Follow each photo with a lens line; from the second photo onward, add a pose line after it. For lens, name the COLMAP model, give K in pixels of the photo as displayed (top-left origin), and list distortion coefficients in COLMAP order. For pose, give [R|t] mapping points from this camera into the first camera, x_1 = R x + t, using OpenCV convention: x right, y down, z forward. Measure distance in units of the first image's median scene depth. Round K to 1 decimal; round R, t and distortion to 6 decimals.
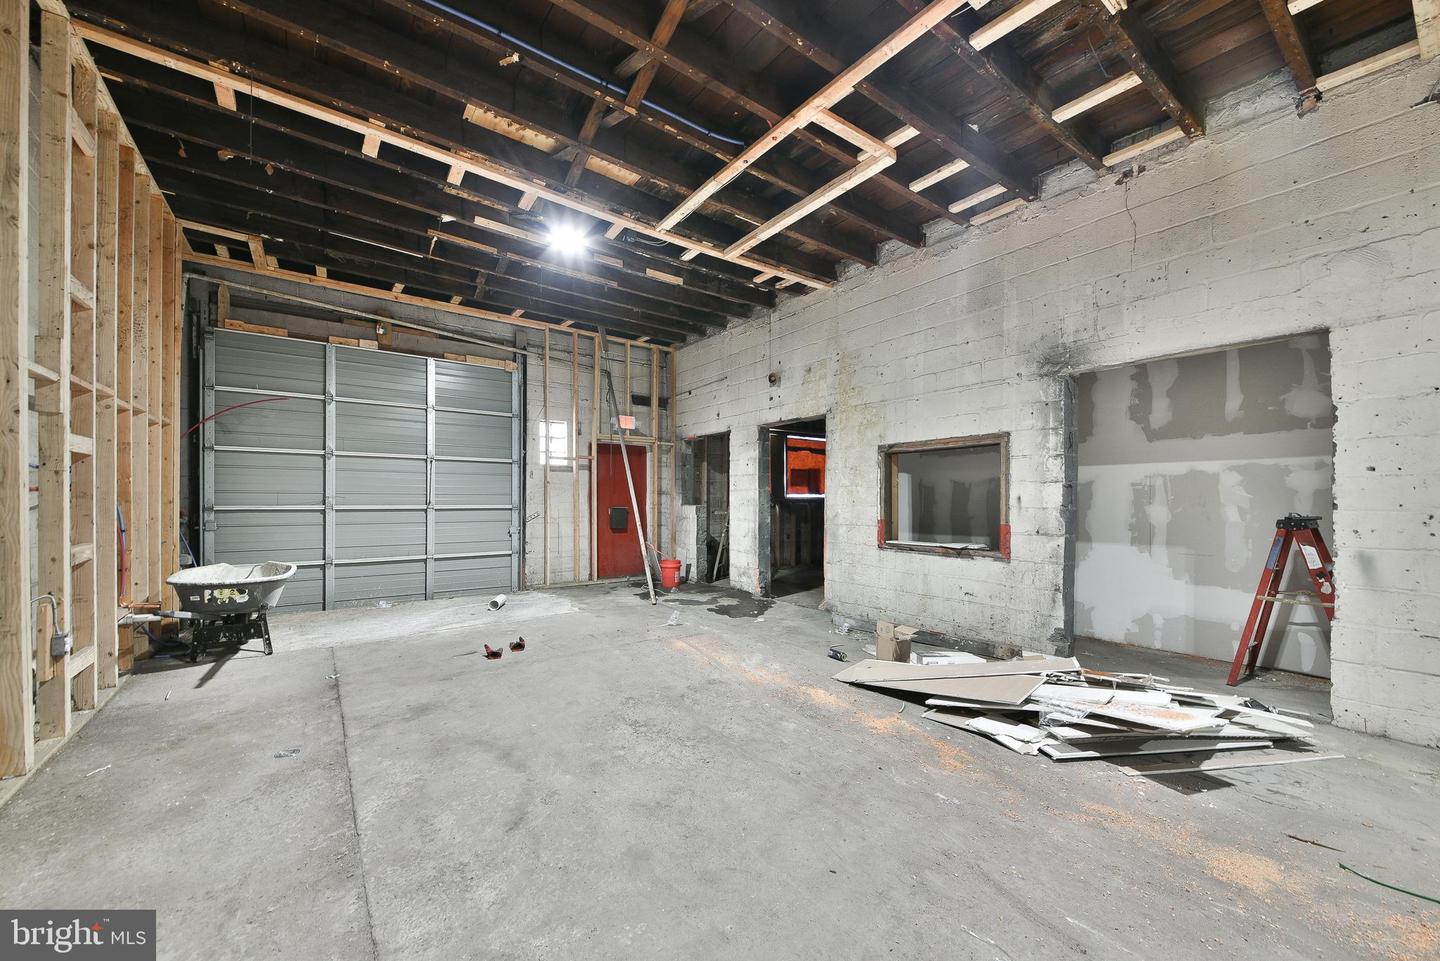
lens RADIAL K [[548.7, 0, 719.7], [0, 548.7, 505.1], [0, 0, 1]] dist [-0.031368, -0.000052]
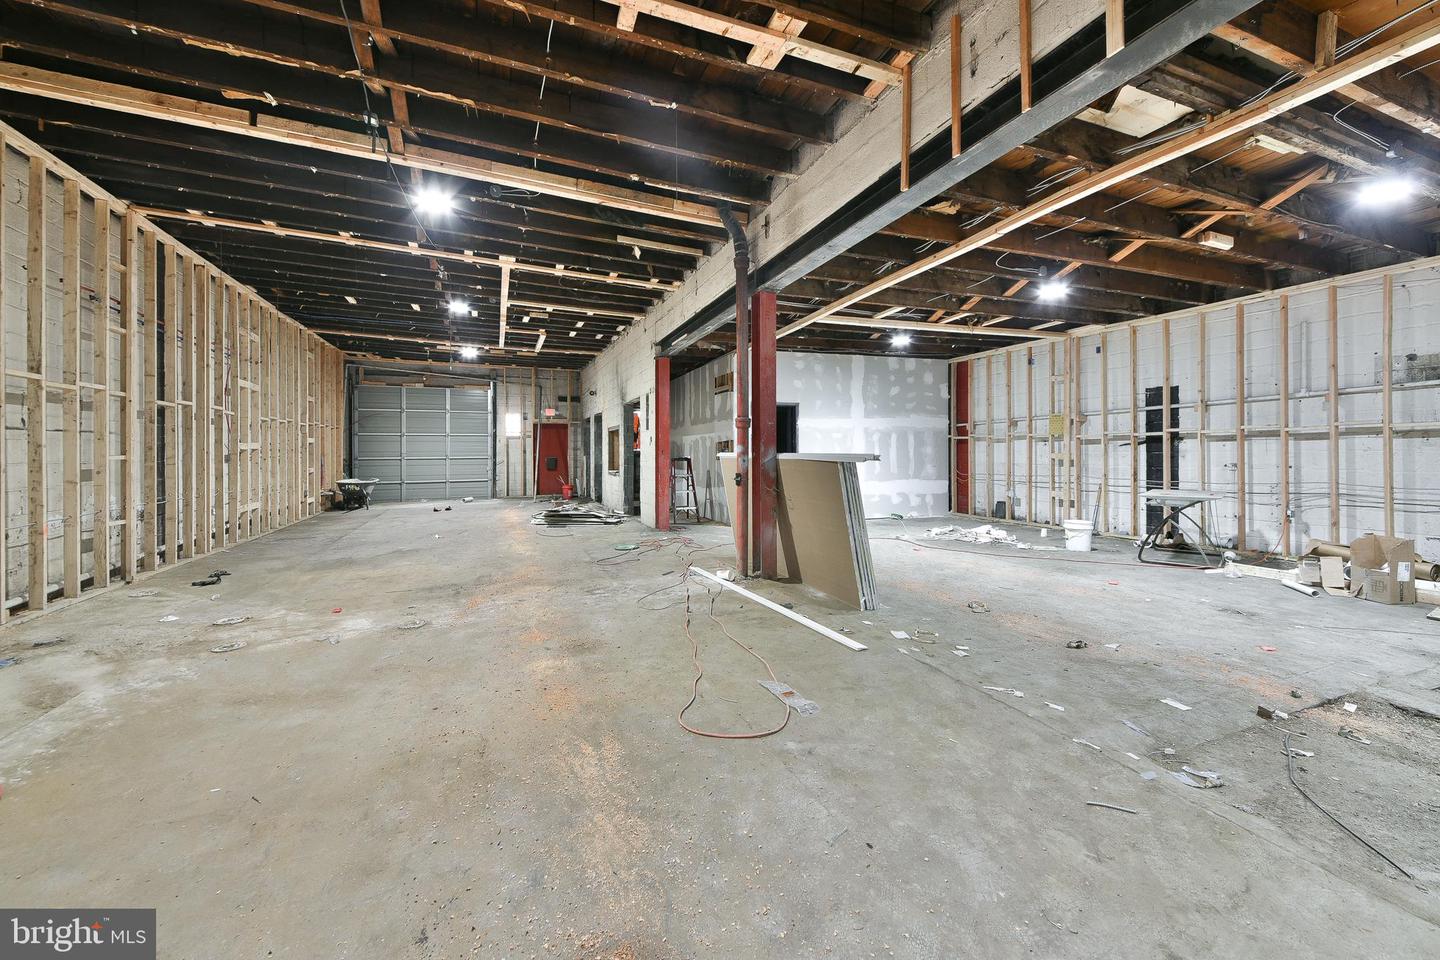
lens RADIAL K [[553.3, 0, 716.0], [0, 553.3, 448.2], [0, 0, 1]] dist [-0.010050, -0.000406]
pose [[0.967481, -0.006884, -0.252849, 1.249695], [0.003870, 0.999915, -0.012414, -0.002845], [0.252913, 0.011032, 0.967426, -1.007365]]
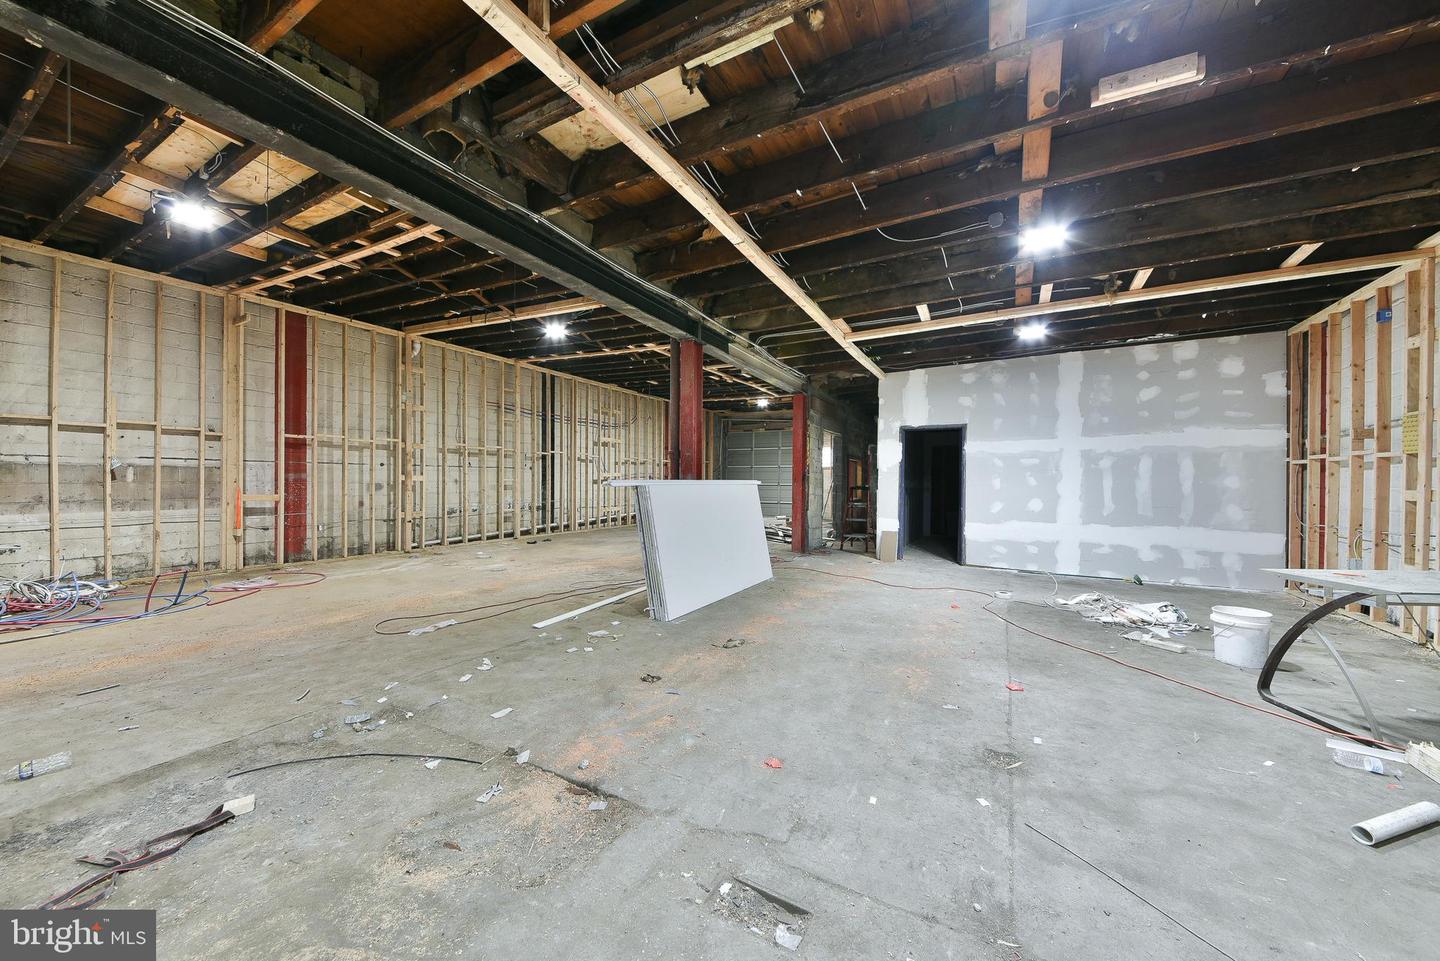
lens RADIAL K [[531.7, 0, 720.0], [0, 531.7, 480.5], [0, 0, 1]] dist [0.042843, -0.028761]
pose [[0.414702, -0.002964, -0.909953, 2.079786], [-0.012445, 0.999883, -0.008928, 0.003493], [0.909872, 0.015027, 0.414616, -0.449540]]
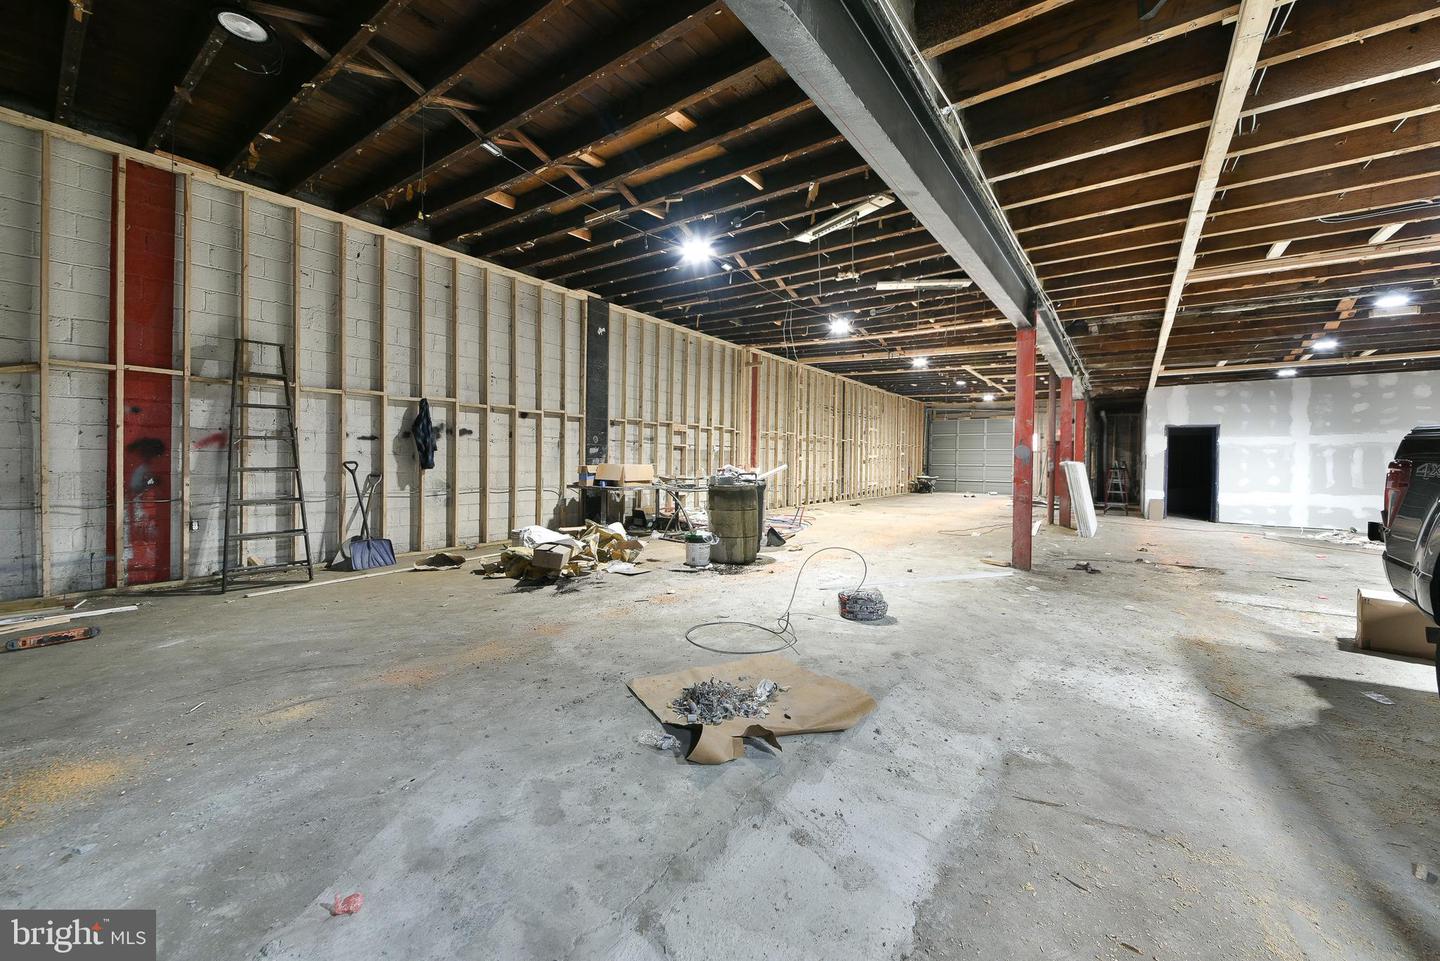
lens RADIAL K [[568.2, 0, 725.4], [0, 568.2, 457.2], [0, 0, 1]] dist [-0.011298, -0.000046]
pose [[0.298670, -0.001215, -0.954356, 2.548984], [-0.018001, 0.999814, -0.006906, 0.006450], [0.954187, 0.019242, 0.298592, -1.707178]]
